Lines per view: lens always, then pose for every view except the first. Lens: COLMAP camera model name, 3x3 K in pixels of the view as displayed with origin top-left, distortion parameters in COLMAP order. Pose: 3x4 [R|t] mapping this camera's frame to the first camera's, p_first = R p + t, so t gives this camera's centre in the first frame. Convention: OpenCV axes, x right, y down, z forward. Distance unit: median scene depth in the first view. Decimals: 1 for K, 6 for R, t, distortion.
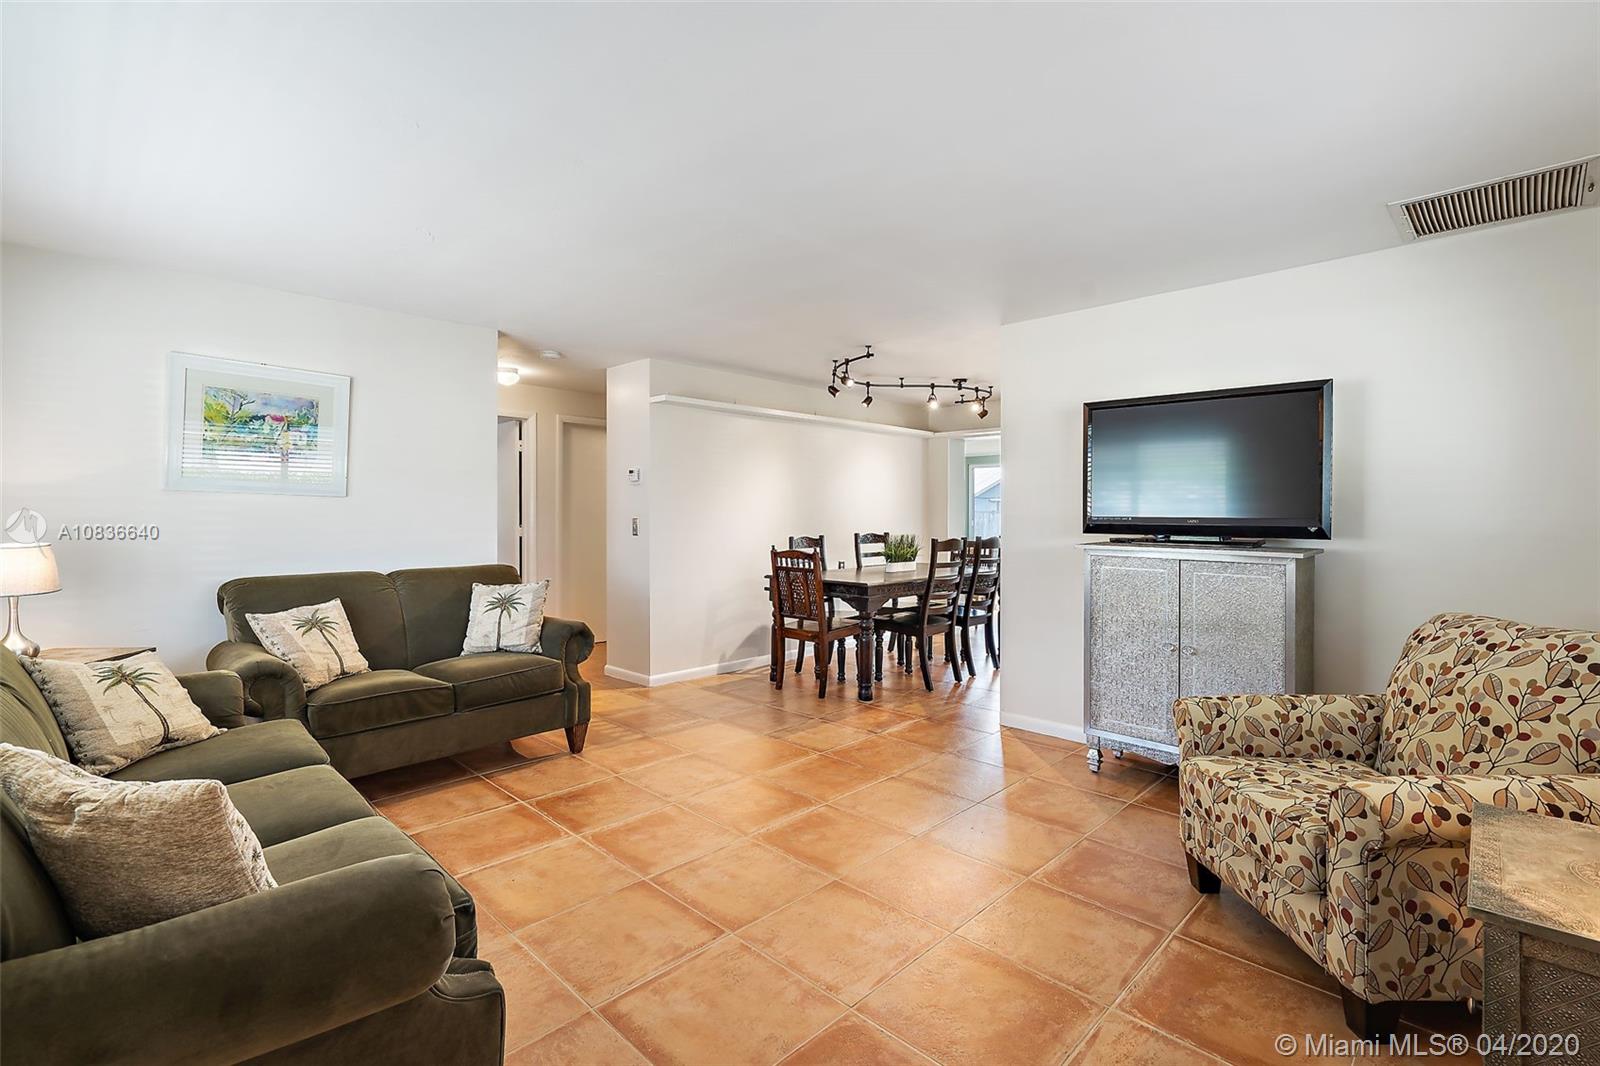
lens RADIAL K [[735.4, 0, 787.2], [0, 735.4, 518.7], [0, 0, 1]] dist [-0.002936, 0.000425]
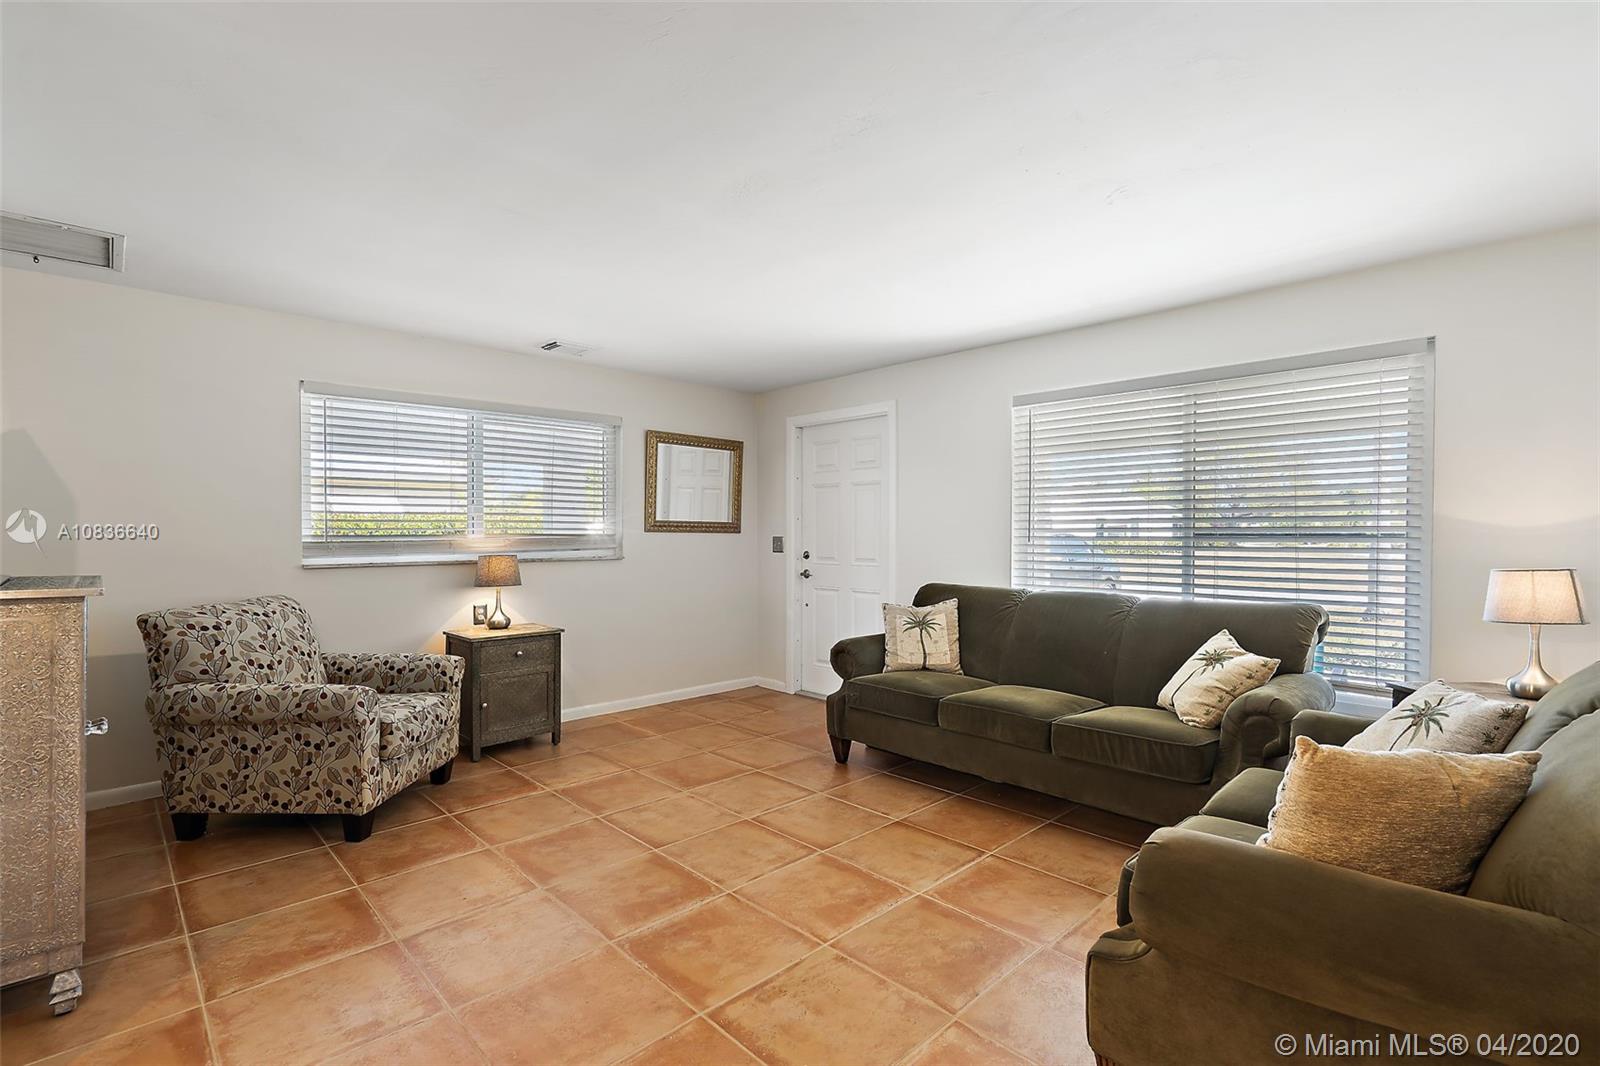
lens RADIAL K [[735.4, 0, 800.4], [0, 735.4, 536.6], [0, 0, 1]] dist [-0.002936, 0.000425]
pose [[-0.999940, -0.002114, 0.010732, -0.086342], [-0.001936, 0.999861, 0.016567, -0.009962], [-0.010765, 0.016545, -0.999805, 1.072435]]
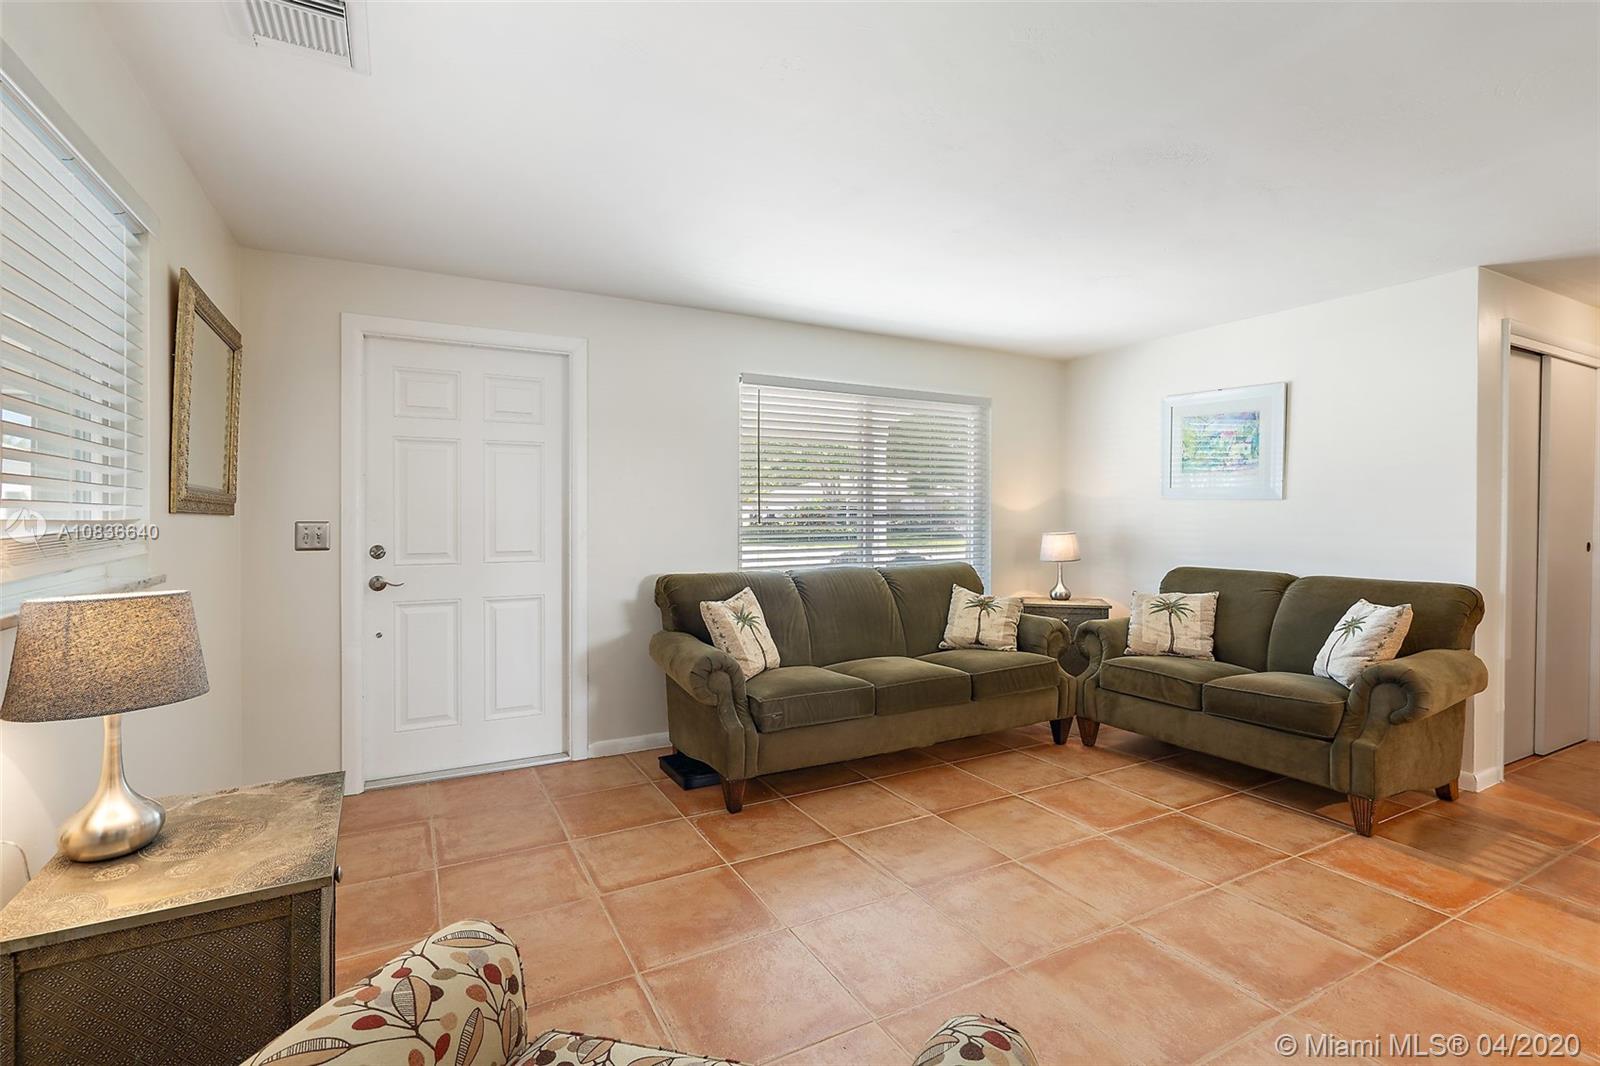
lens RADIAL K [[735.4, 0, 793.7], [0, 735.4, 516.0], [0, 0, 1]] dist [-0.002936, 0.000425]
pose [[-0.286178, 0.001416, -0.958175, 0.455025], [-0.011229, 0.999925, 0.004832, -0.003284], [0.958111, 0.012142, -0.286141, 0.497860]]
